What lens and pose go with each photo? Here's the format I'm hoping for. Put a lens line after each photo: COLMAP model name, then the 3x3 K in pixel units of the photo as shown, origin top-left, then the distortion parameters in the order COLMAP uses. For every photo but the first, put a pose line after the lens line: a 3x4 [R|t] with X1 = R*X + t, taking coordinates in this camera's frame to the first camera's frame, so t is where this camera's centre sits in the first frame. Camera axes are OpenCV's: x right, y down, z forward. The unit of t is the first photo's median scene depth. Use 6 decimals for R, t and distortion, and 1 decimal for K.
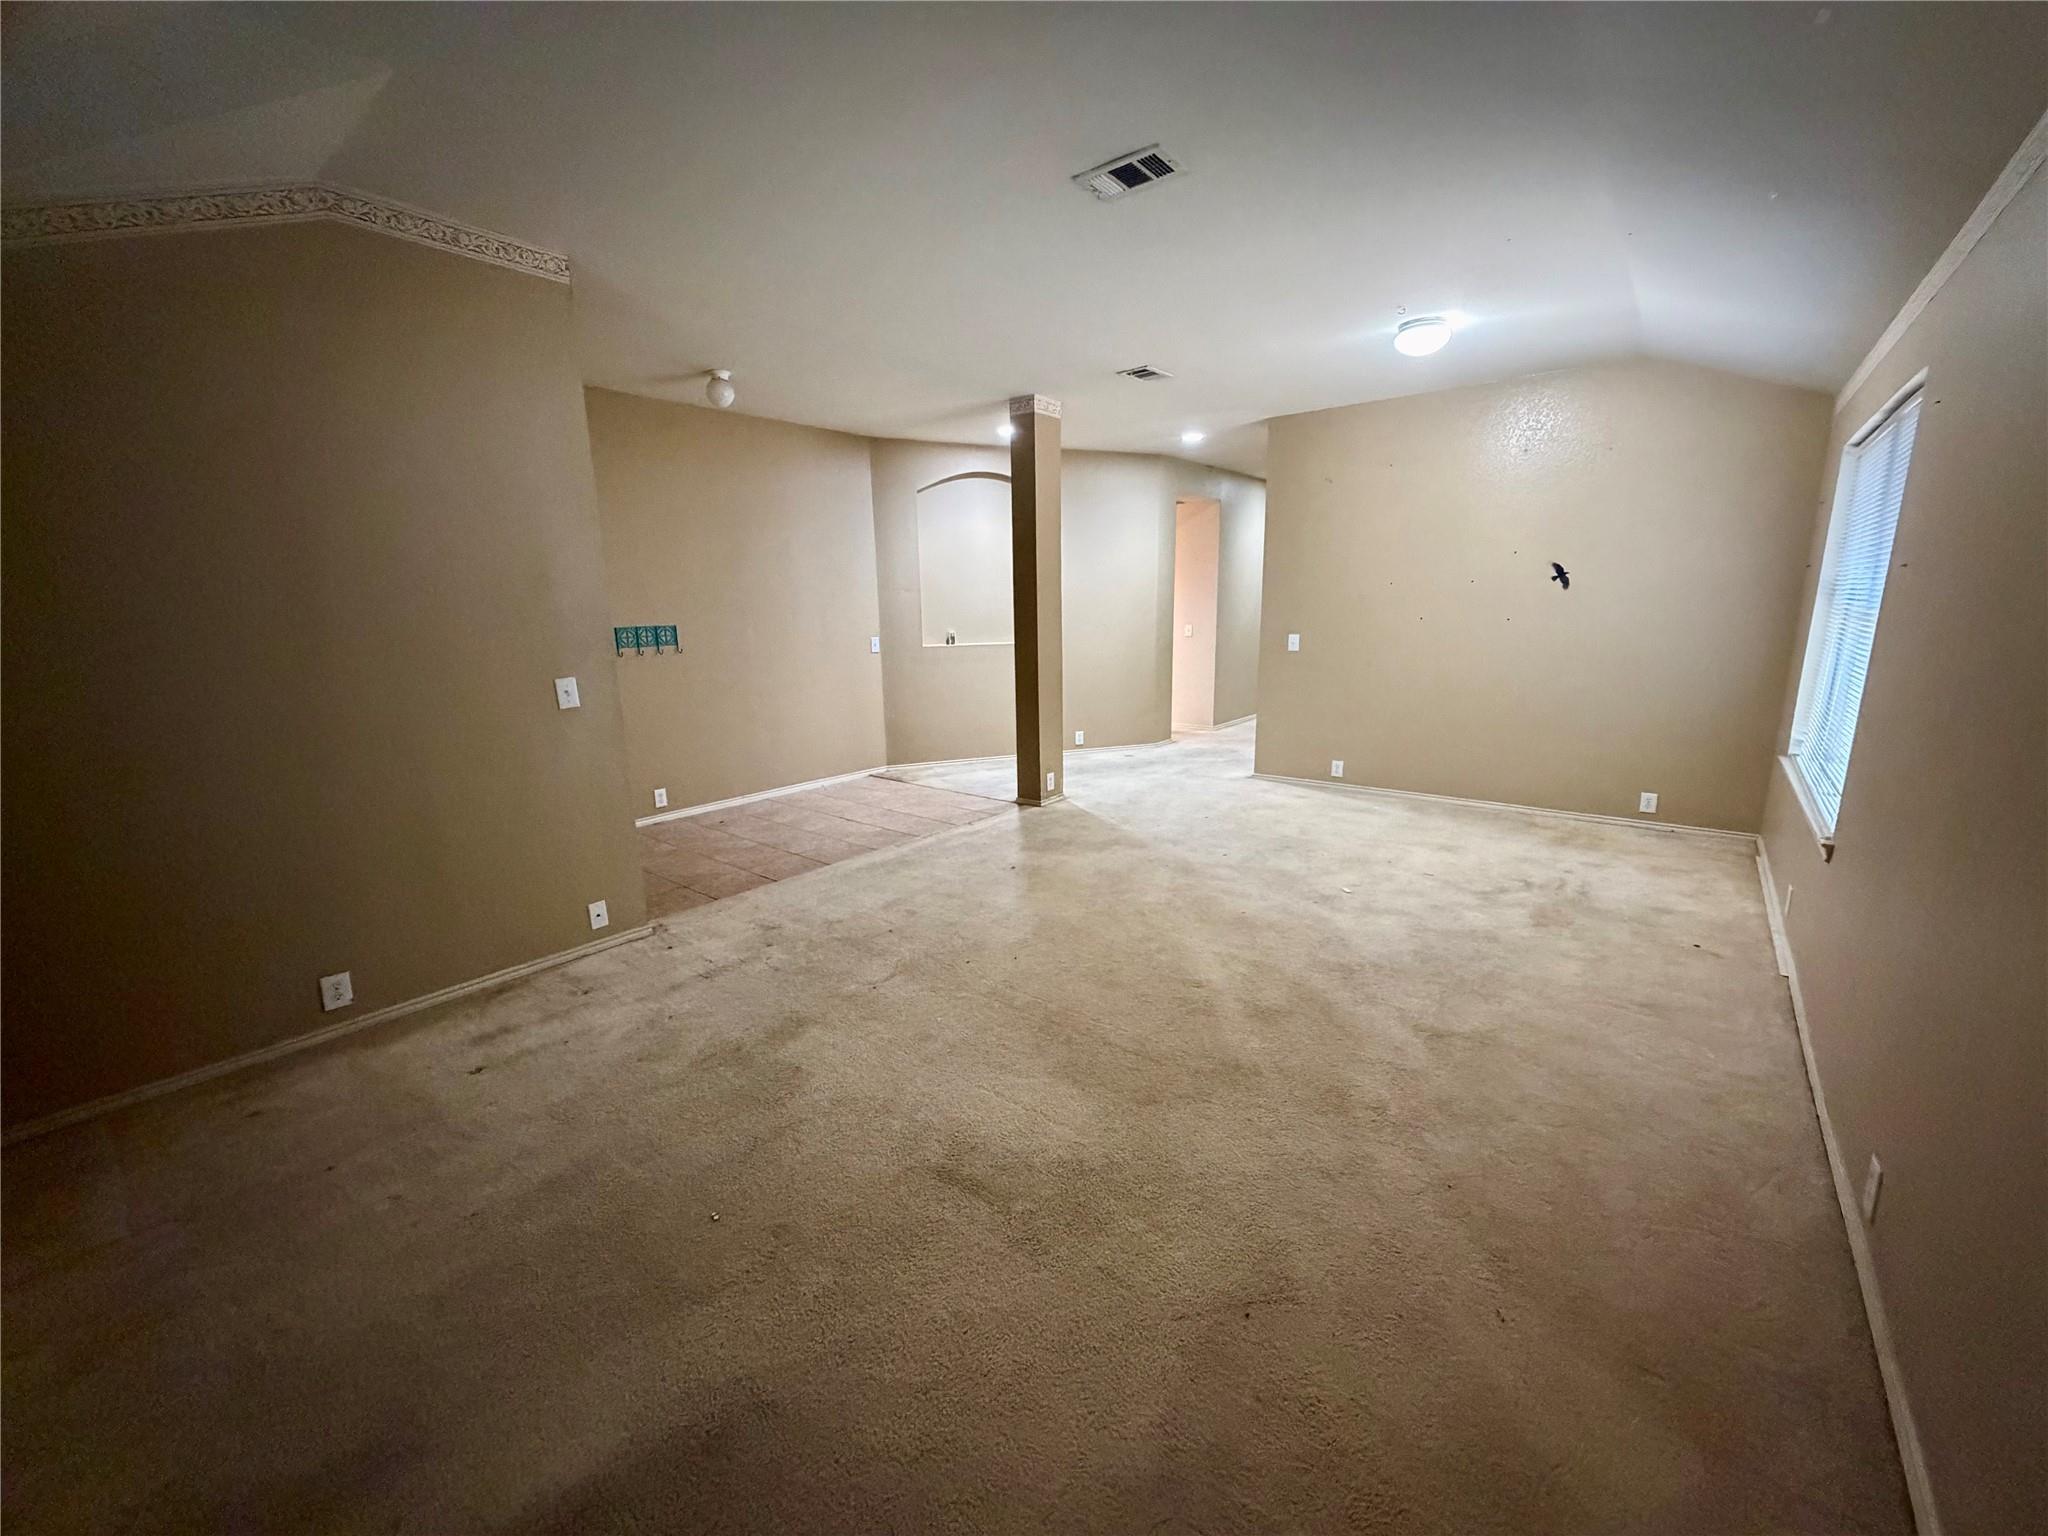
lens RADIAL K [[823.9, 0, 1028.3], [0, 823.9, 774.2], [0, 0, 1]] dist [0.000379, -0.000066]
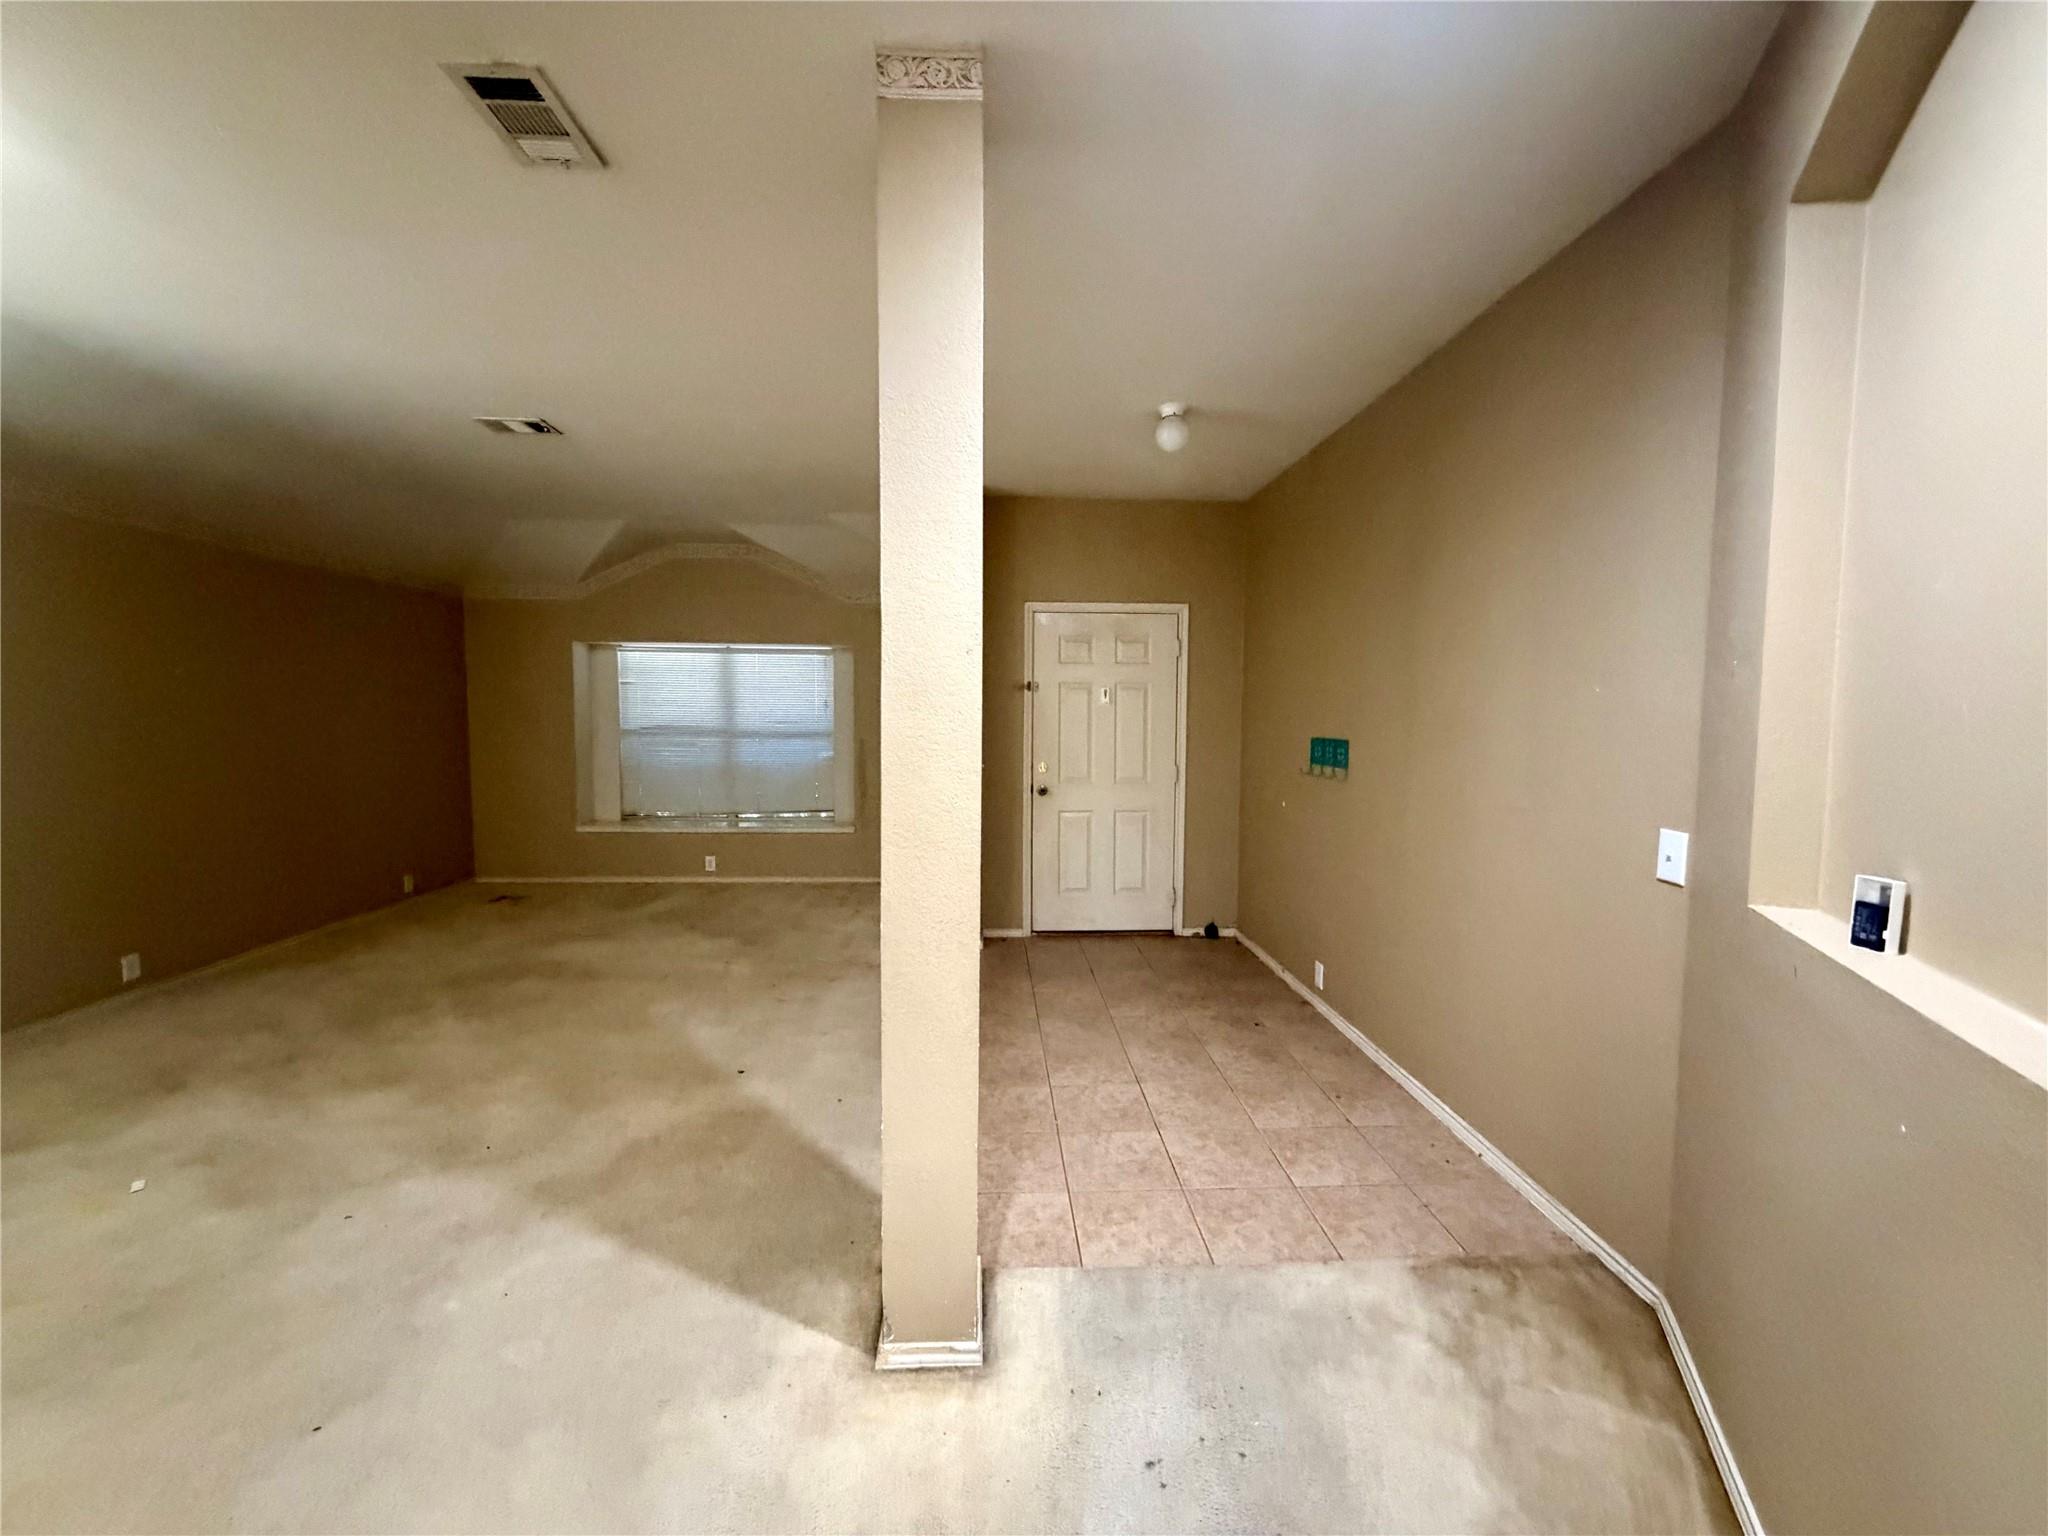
lens RADIAL K [[823.9, 0, 1028.3], [0, 823.9, 774.2], [0, 0, 1]] dist [0.000379, -0.000066]
pose [[-0.755445, 0.058741, -0.652574, 0.239532], [-0.123185, 0.965479, 0.229511, -0.326040], [0.643529, 0.253770, -0.722130, 1.568294]]
